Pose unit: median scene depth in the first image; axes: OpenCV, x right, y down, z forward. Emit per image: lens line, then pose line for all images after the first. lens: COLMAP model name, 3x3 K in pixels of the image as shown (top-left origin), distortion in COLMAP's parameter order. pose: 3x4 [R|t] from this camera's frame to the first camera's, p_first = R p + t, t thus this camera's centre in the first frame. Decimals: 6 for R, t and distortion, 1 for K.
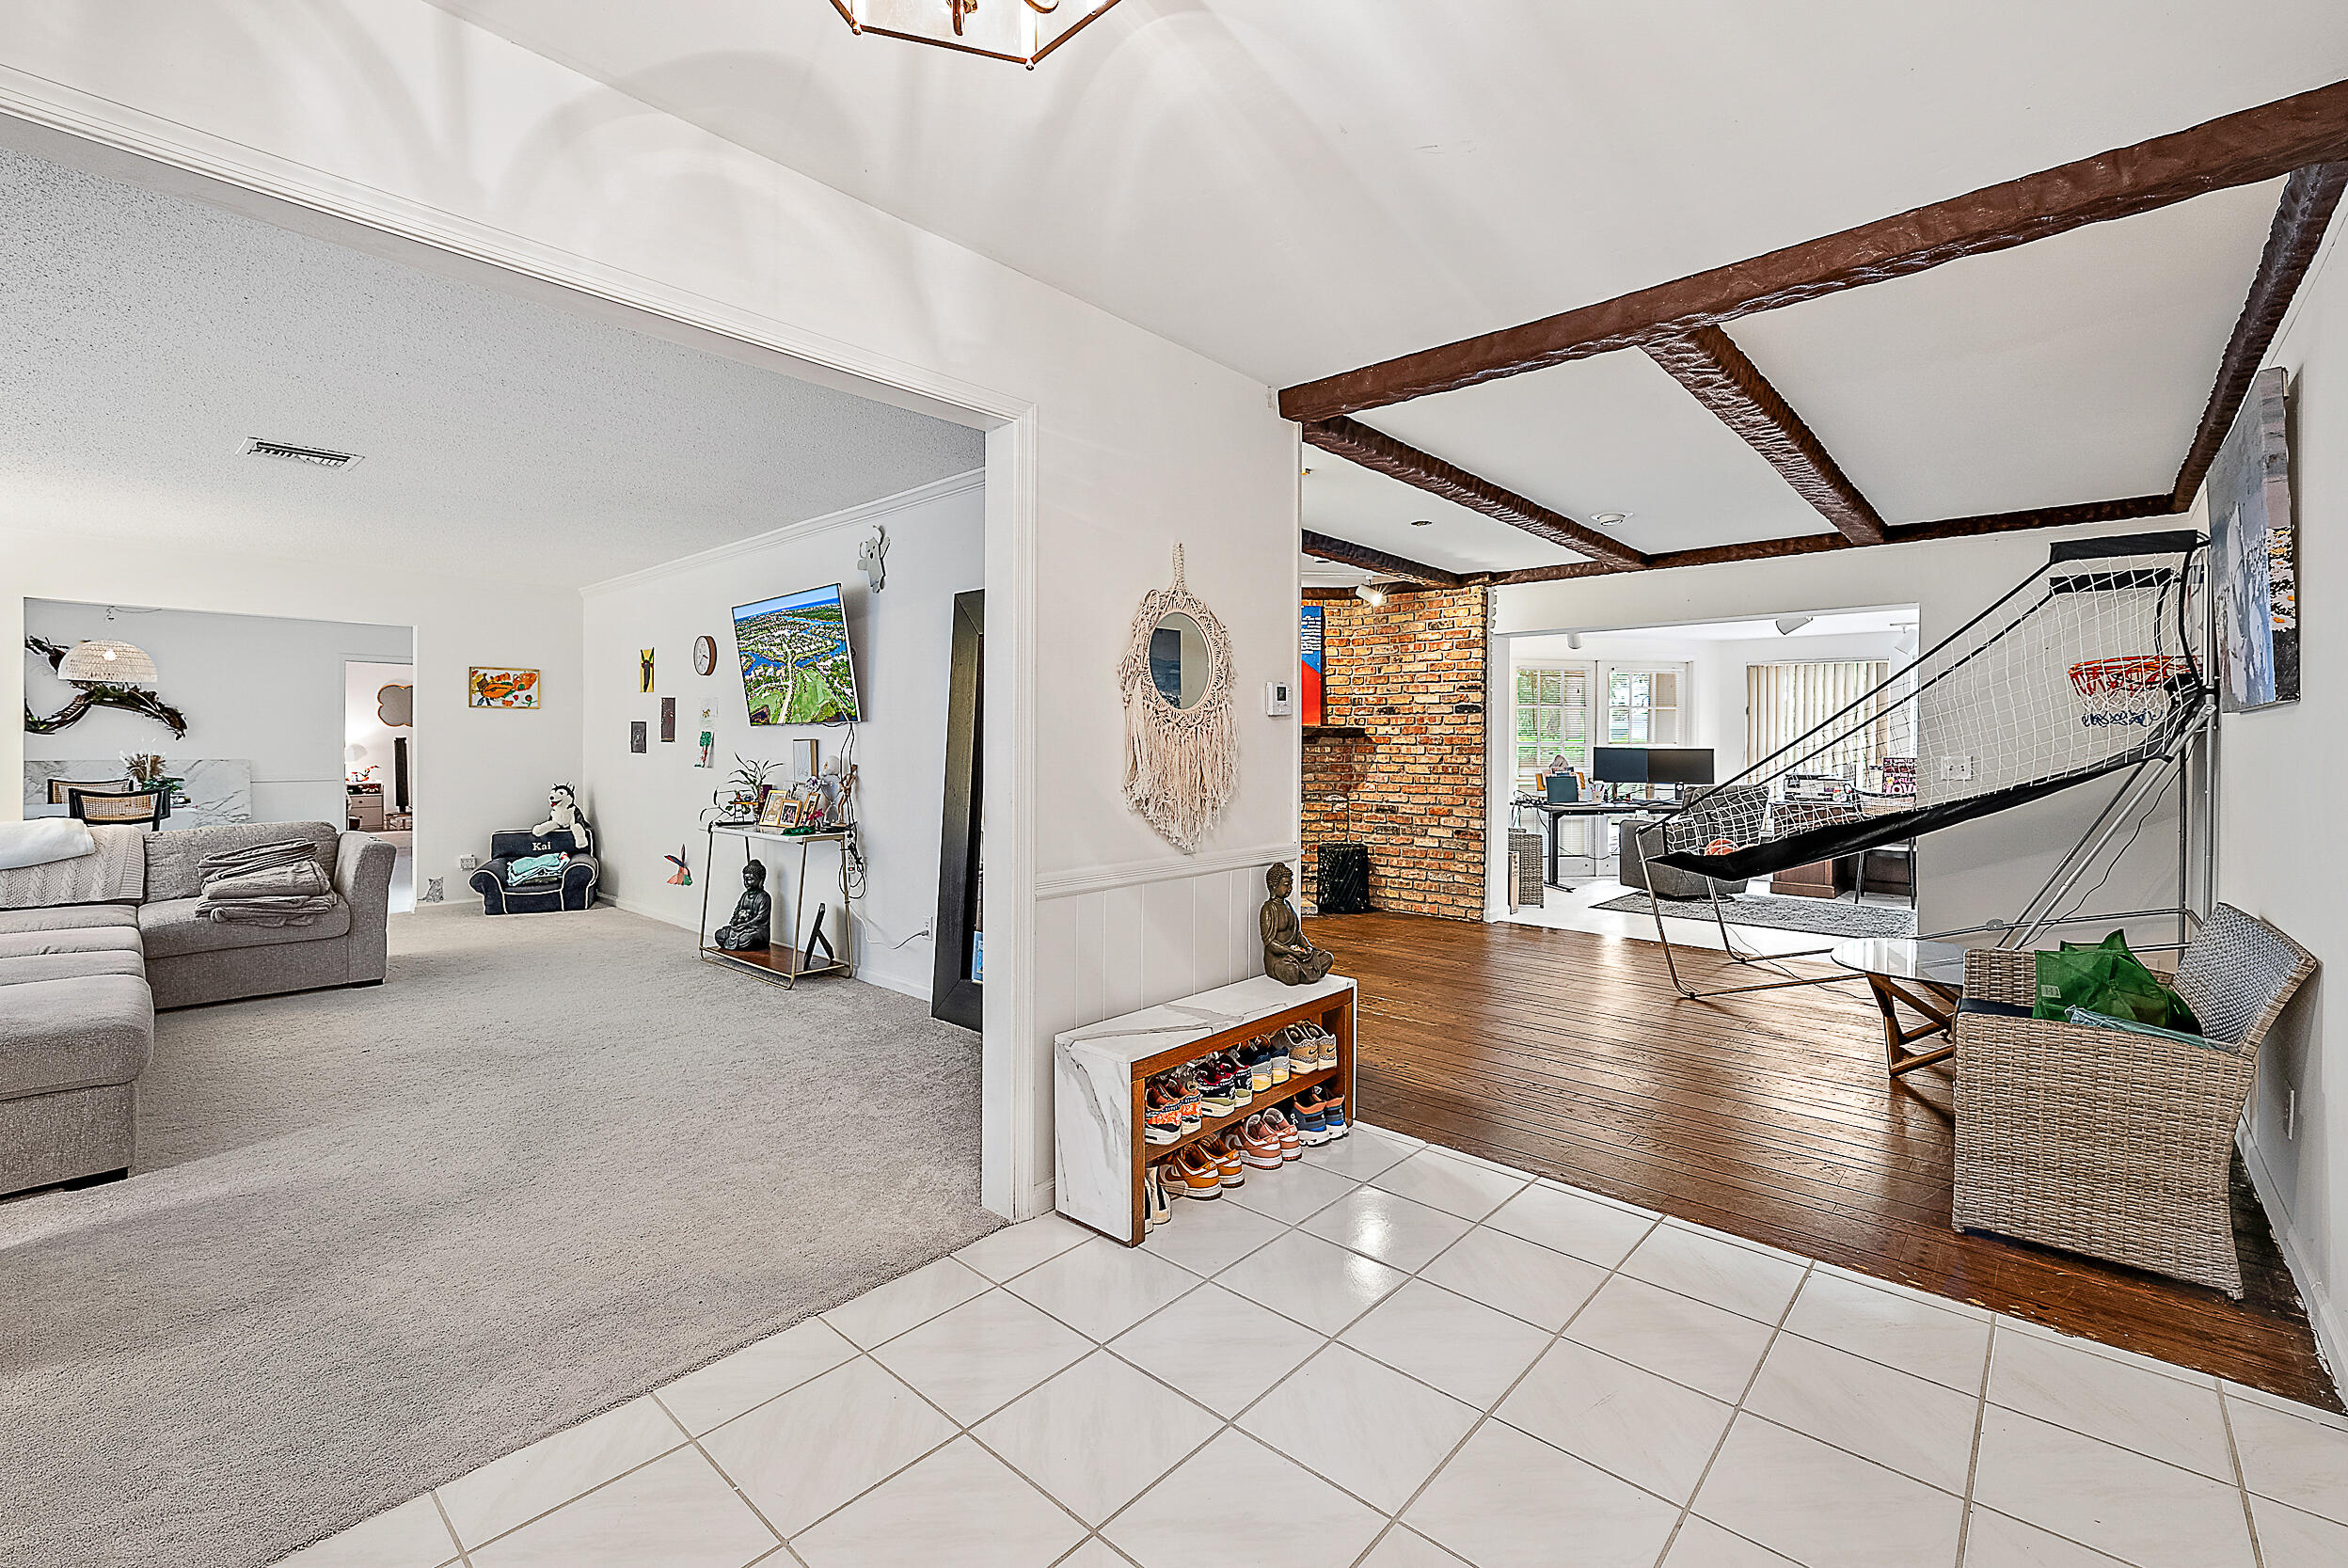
lens RADIAL K [[990.7, 0, 1164.9], [0, 990.7, 744.7], [0, 0, 1]] dist [0.003781, 0.000614]
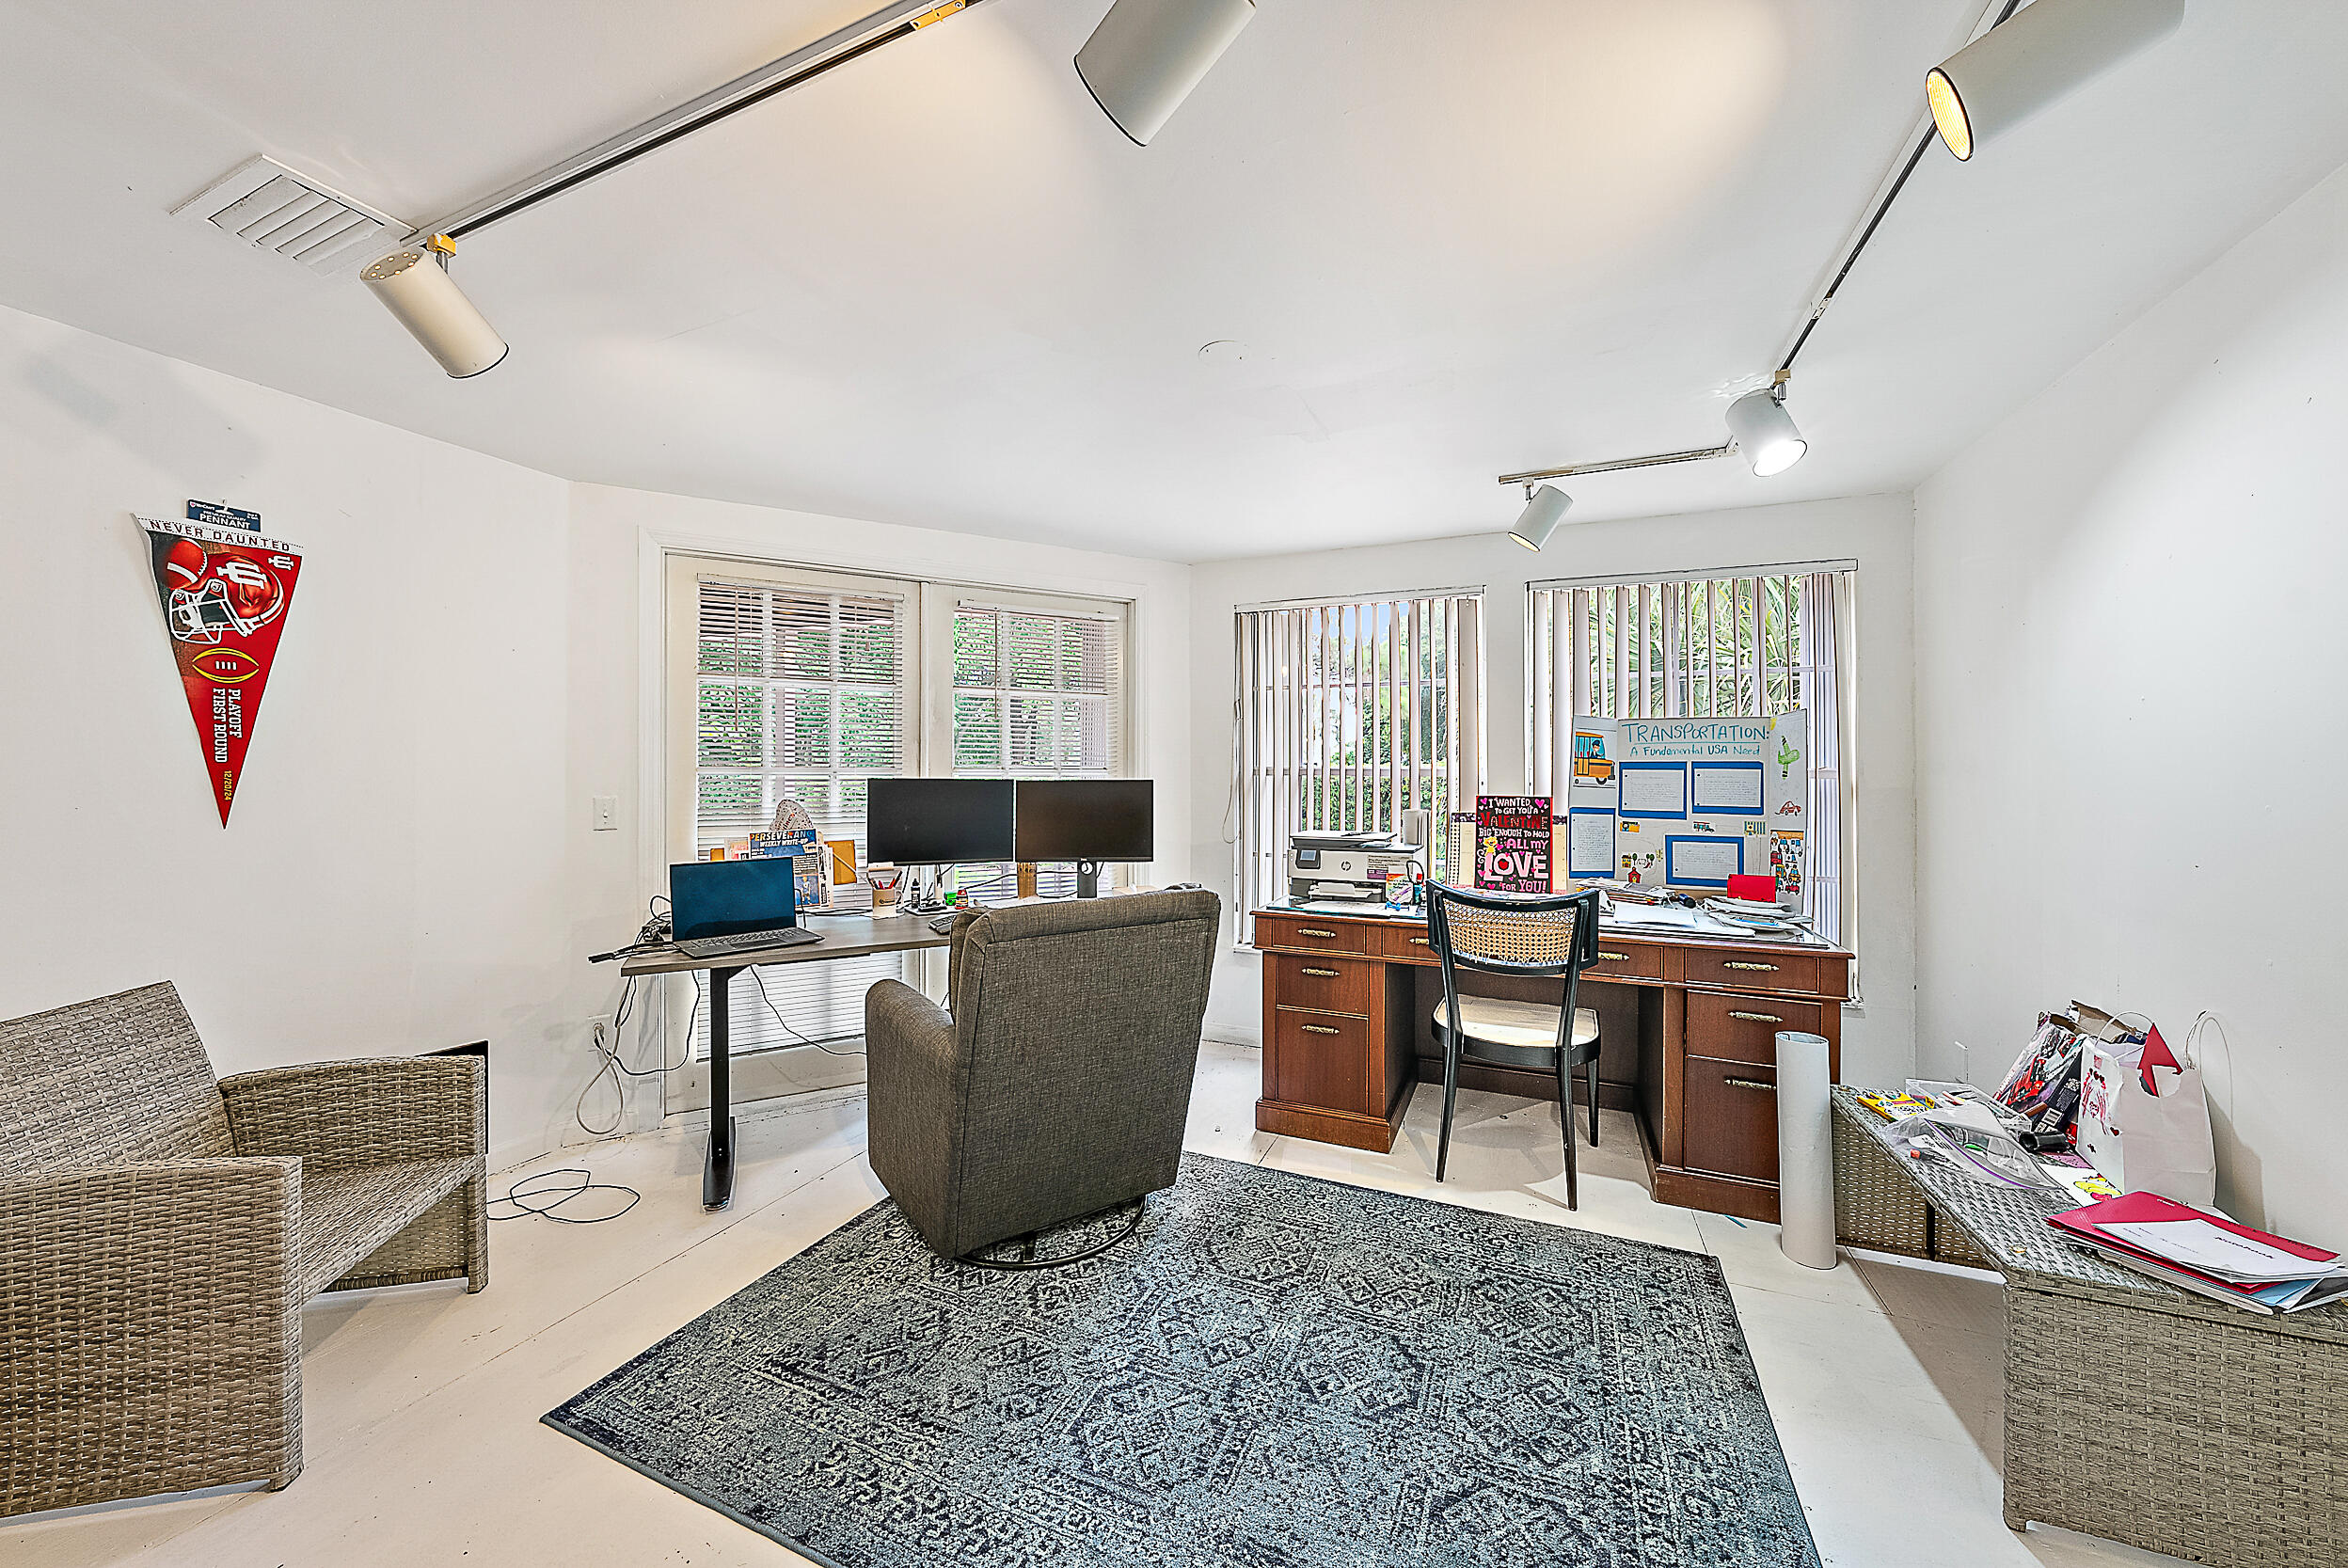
lens RADIAL K [[836.4, 0, 1172.4], [0, 836.4, 788.1], [0, 0, 1]] dist [-0.000094, -0.000002]
pose [[0.945704, -0.007446, 0.324945, 0.183428], [0.008306, 0.999965, -0.001259, 0.003248], [-0.324924, 0.003890, 0.945732, 0.269243]]
